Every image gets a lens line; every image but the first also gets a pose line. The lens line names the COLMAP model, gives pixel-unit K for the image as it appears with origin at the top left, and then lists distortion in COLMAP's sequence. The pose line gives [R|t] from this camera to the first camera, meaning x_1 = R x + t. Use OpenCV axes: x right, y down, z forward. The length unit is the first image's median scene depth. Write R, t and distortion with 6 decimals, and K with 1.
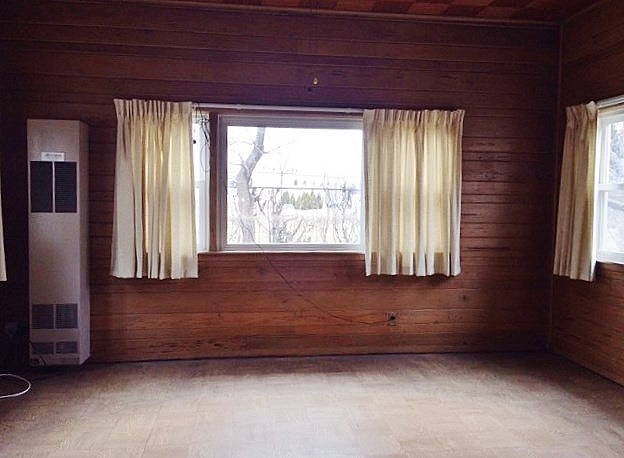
lens RADIAL K [[541.7, 0, 312.0], [0, 541.7, 229.0], [0, 0, 1]] dist [0.015415, 0.006228]
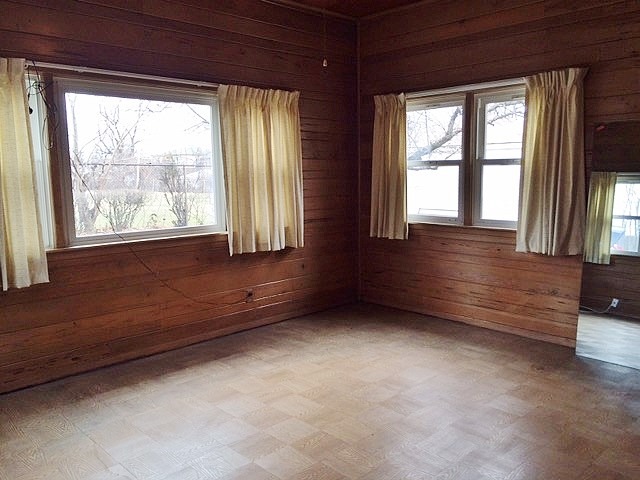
lens RADIAL K [[542.1, 0, 320.0], [0, 542.1, 240.0], [0, 0, 1]] dist [0.049749, -0.100889]
pose [[0.800326, -0.096260, 0.591788, -0.353573], [0.053742, 0.994572, 0.089096, -0.022622], [-0.597152, -0.039502, 0.801155, 0.110001]]
